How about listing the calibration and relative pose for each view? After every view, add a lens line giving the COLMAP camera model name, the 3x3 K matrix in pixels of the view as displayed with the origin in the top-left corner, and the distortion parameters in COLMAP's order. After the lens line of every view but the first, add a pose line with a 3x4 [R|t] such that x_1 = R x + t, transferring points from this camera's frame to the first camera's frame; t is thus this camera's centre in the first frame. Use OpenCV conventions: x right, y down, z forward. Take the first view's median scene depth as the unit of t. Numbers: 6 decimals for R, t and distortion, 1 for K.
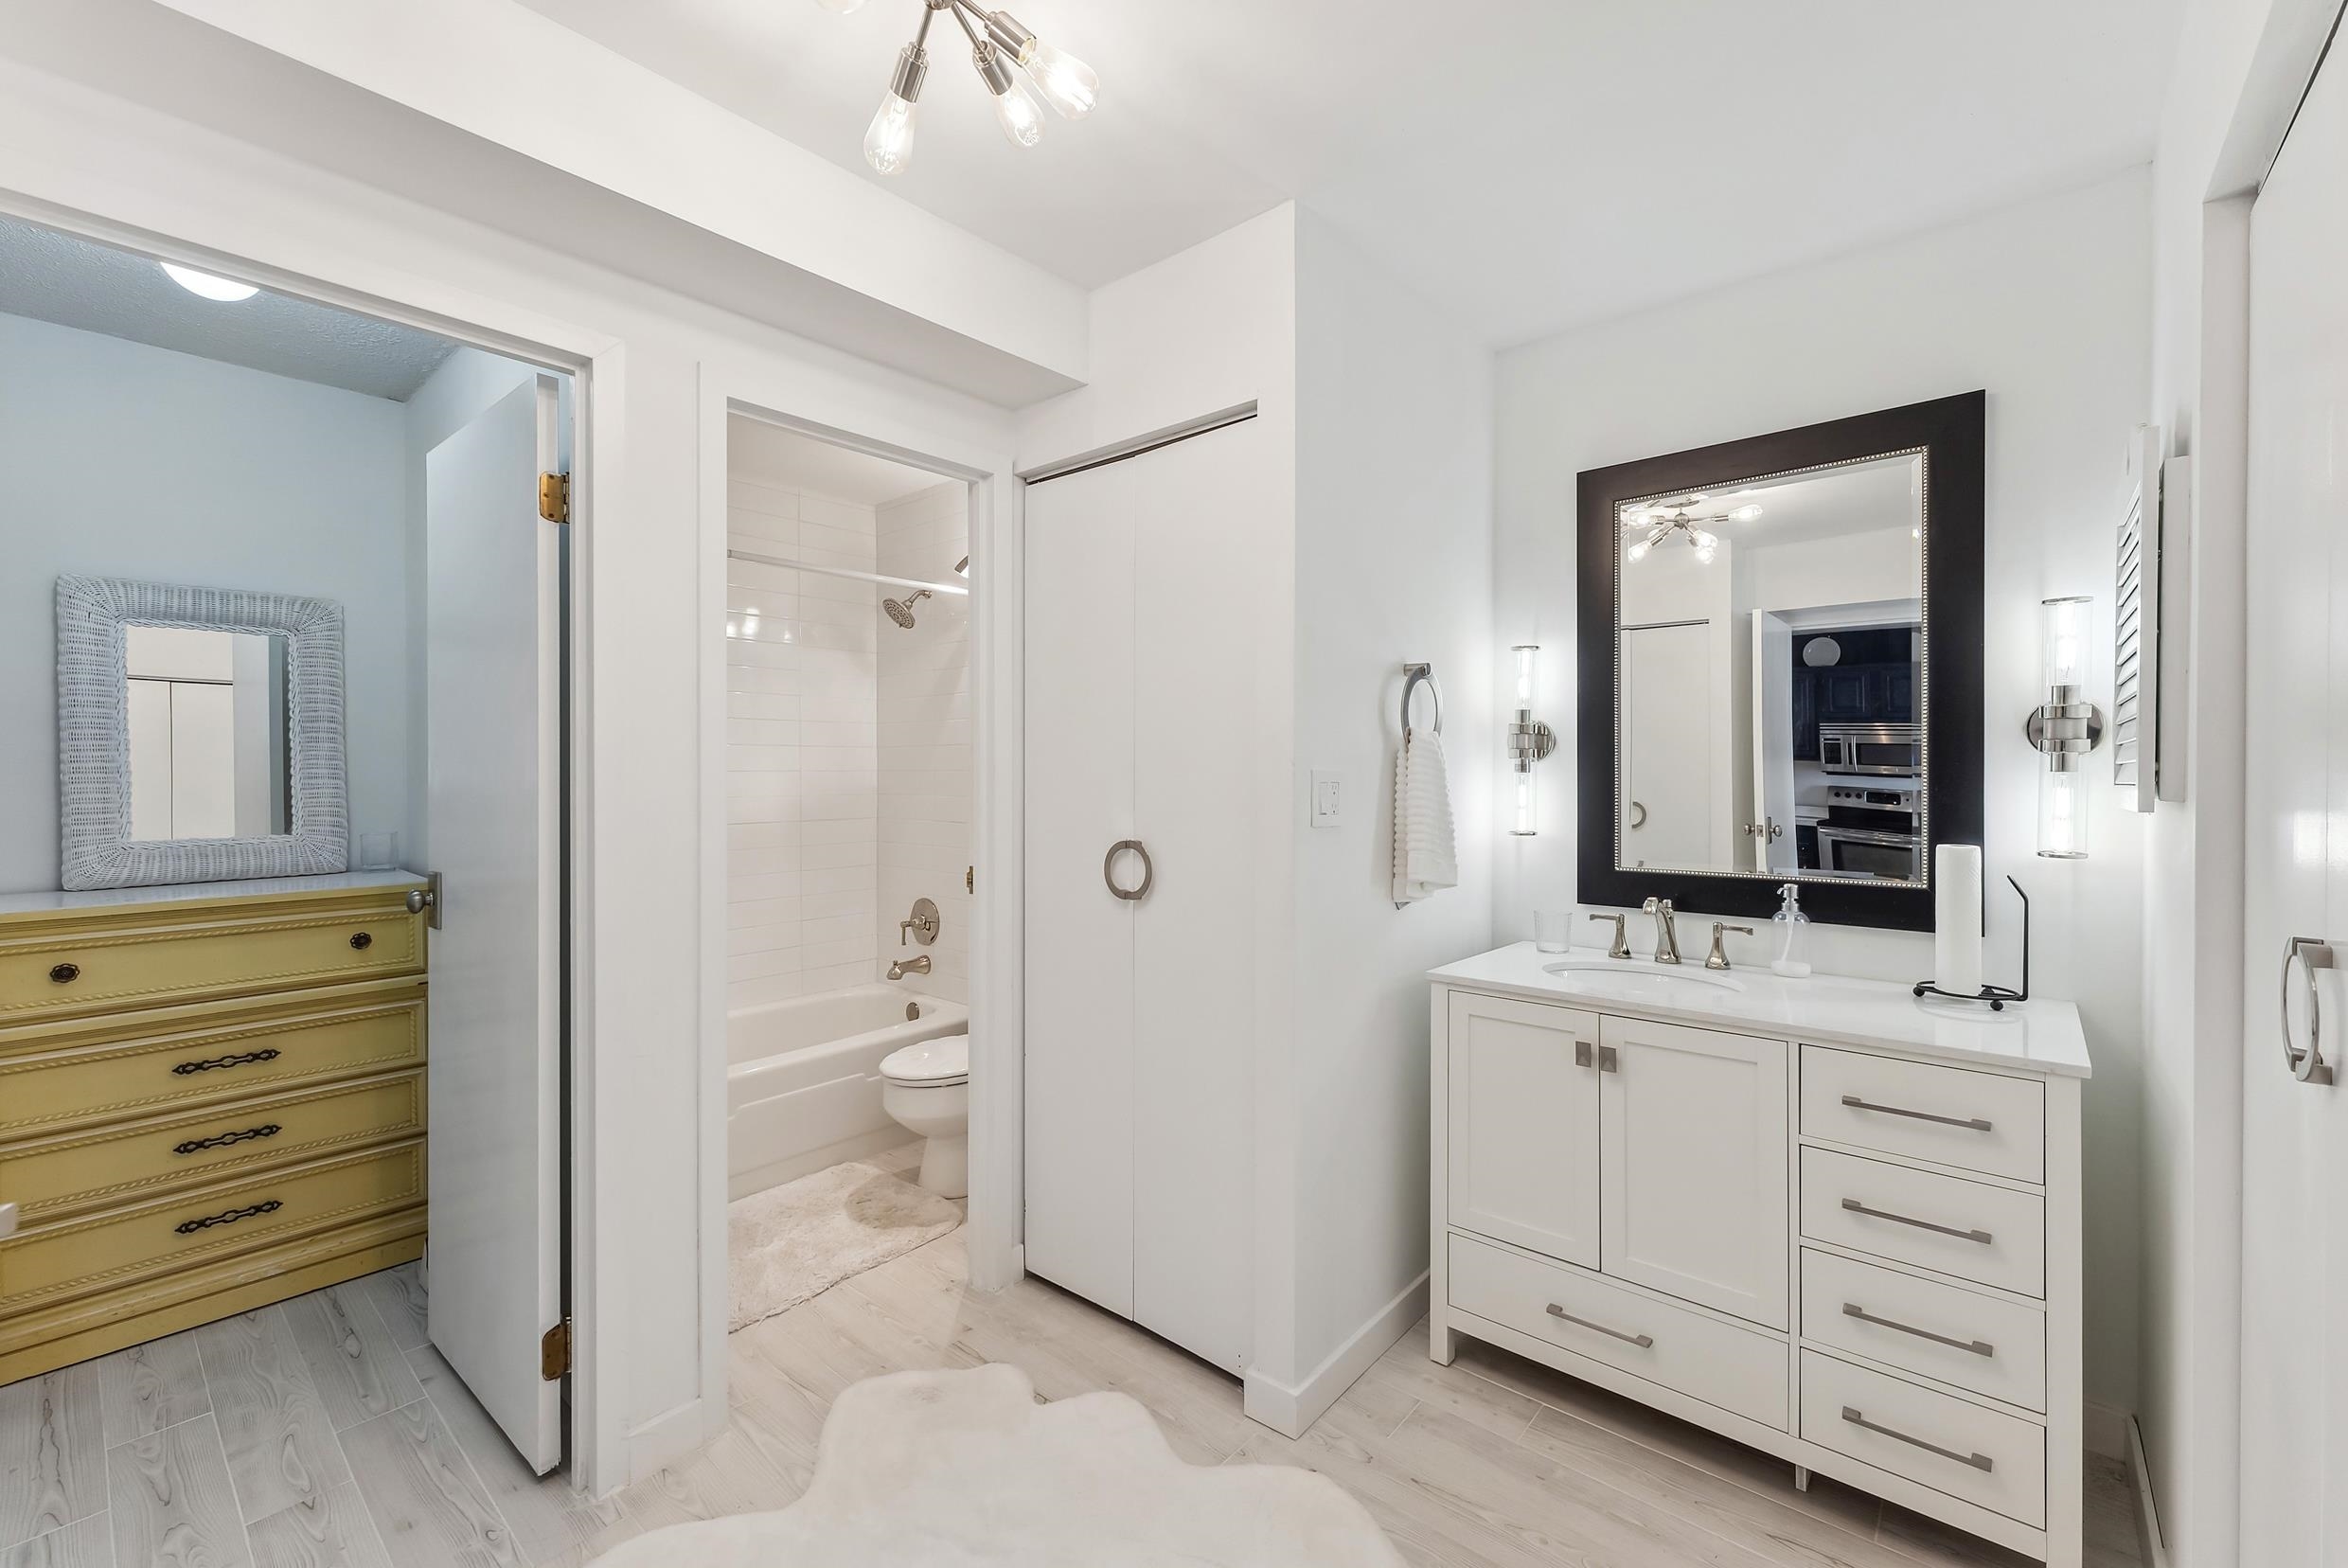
lens RADIAL K [[972.9, 0, 1183.1], [0, 972.9, 777.4], [0, 0, 1]] dist [-0.000637, -0.000131]
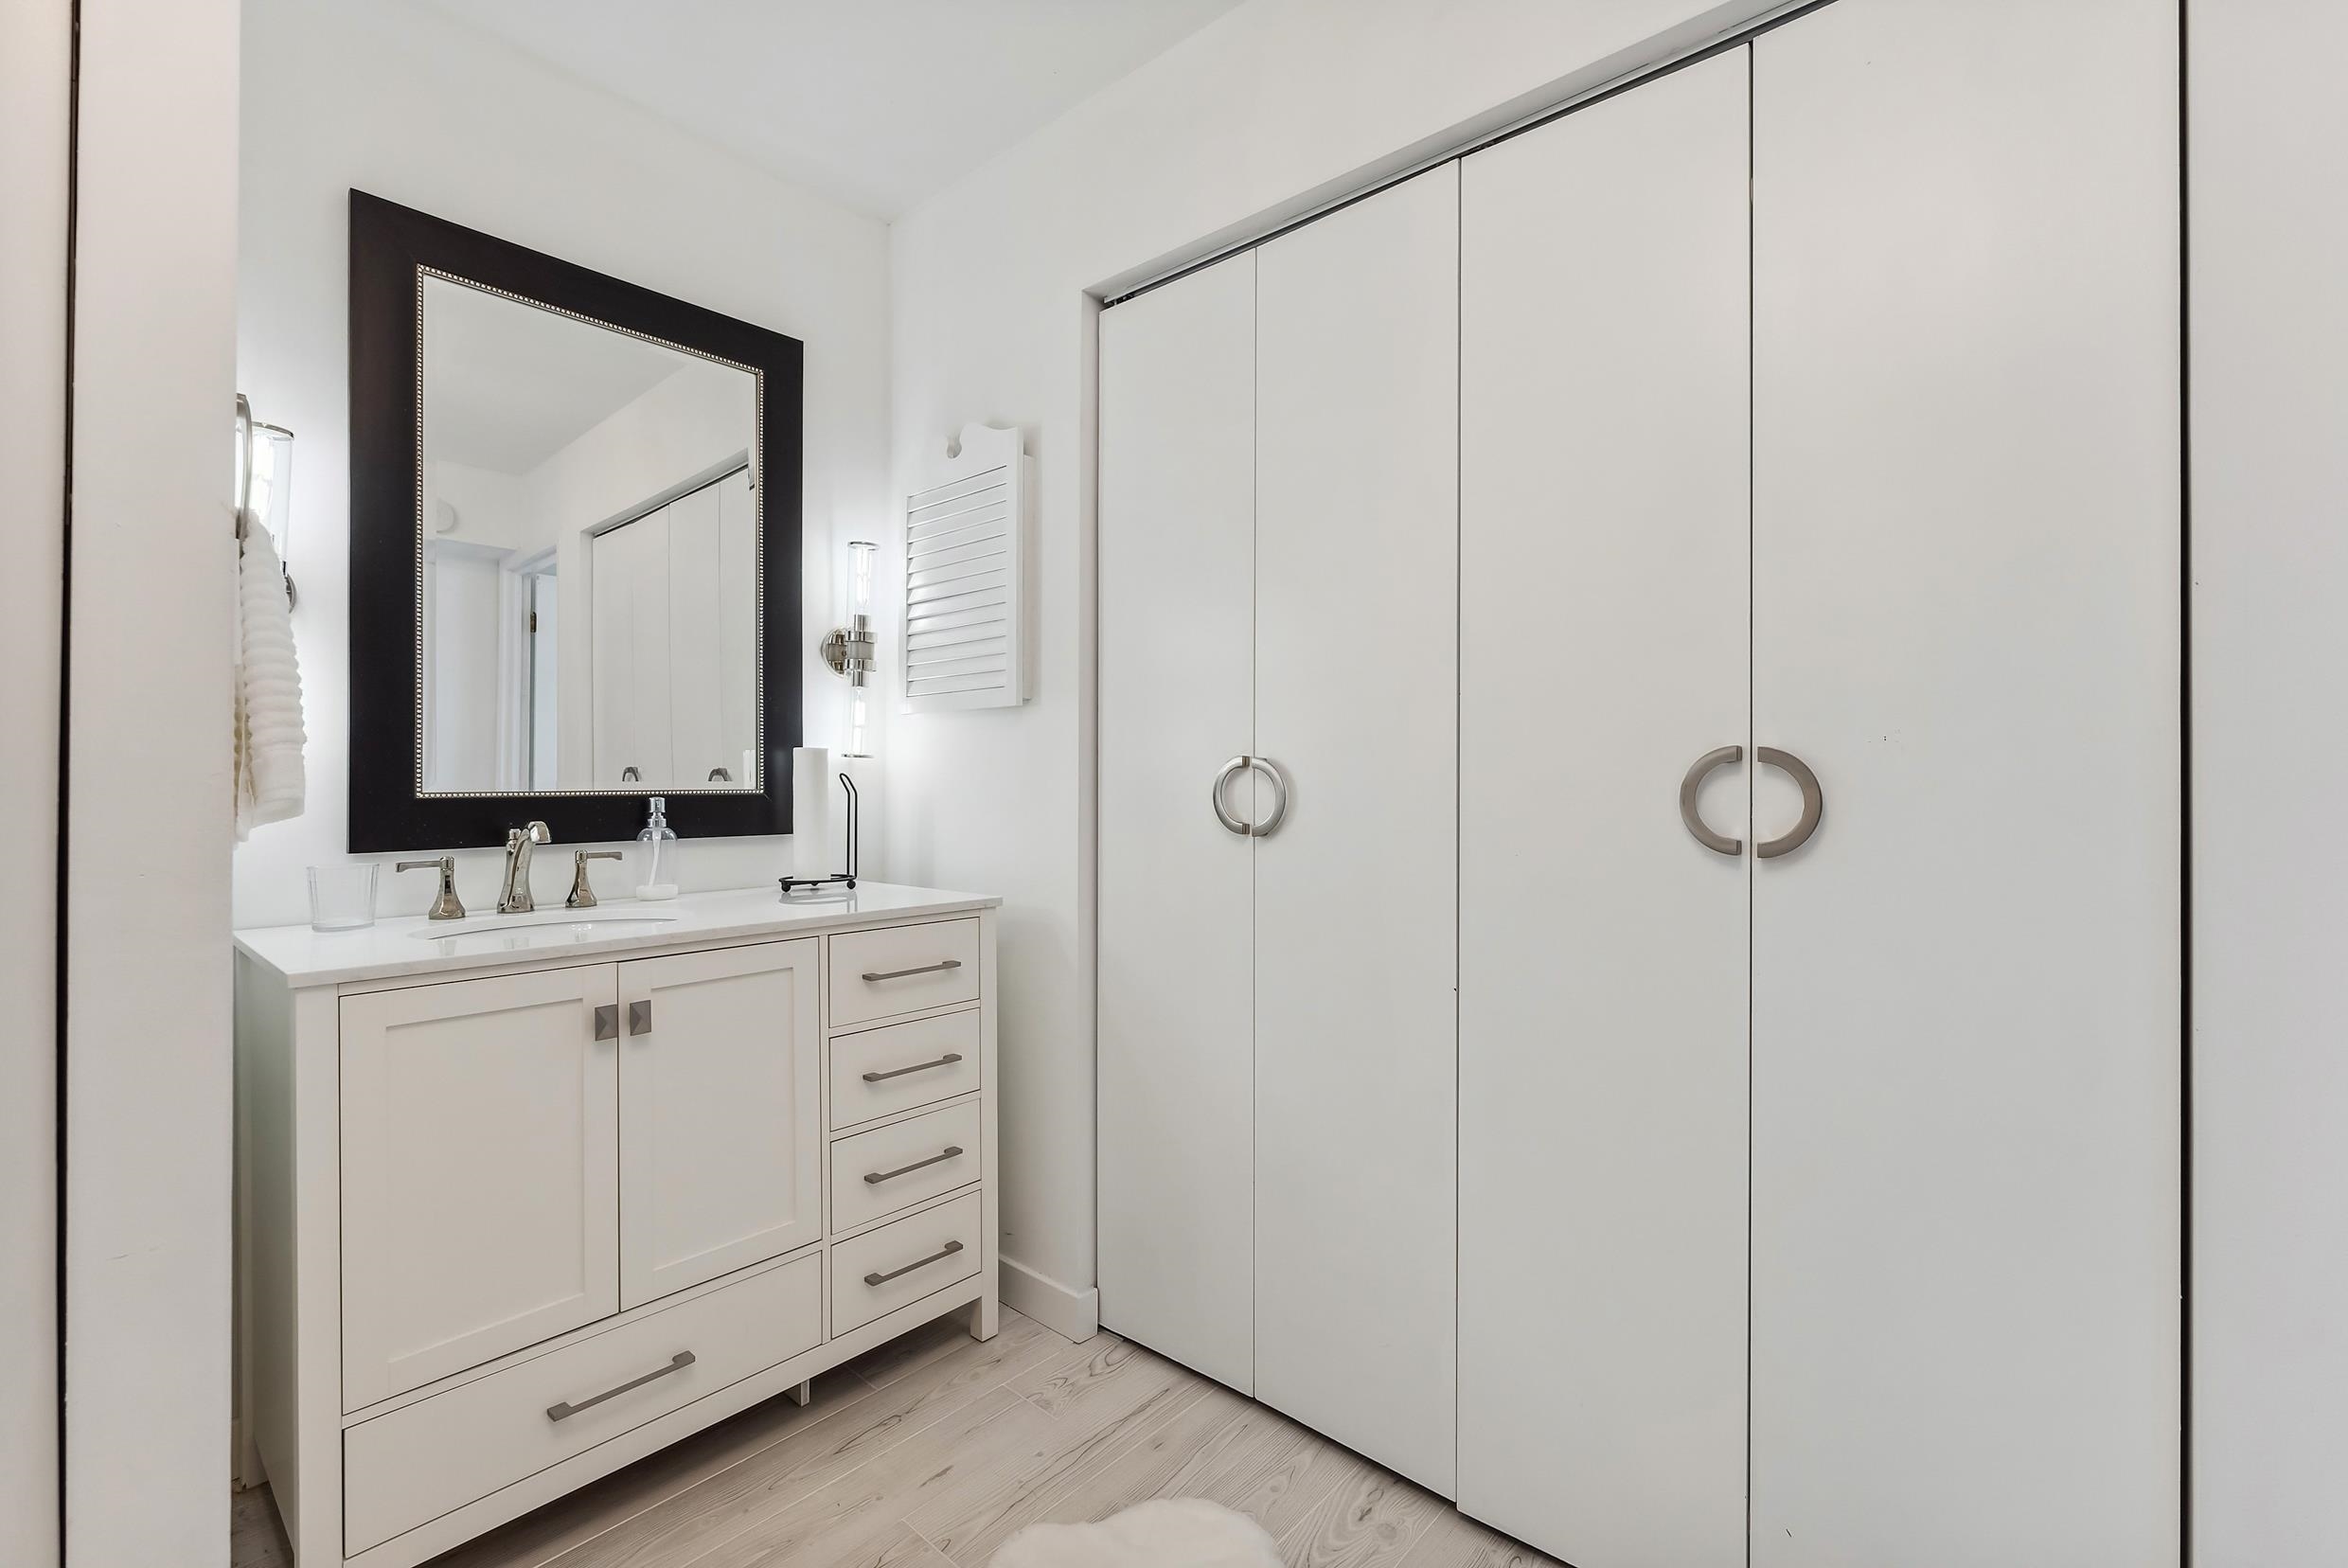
lens RADIAL K [[1026.2, 0, 1173.6], [0, 1026.2, 776.2], [0, 0, 1]] dist [0.001706, 0.000009]
pose [[0.007100, 0.003960, 0.999967, -0.345747], [0.005863, 0.999975, -0.004002, 0.106131], [-0.999958, 0.005891, 0.007077, 0.566717]]
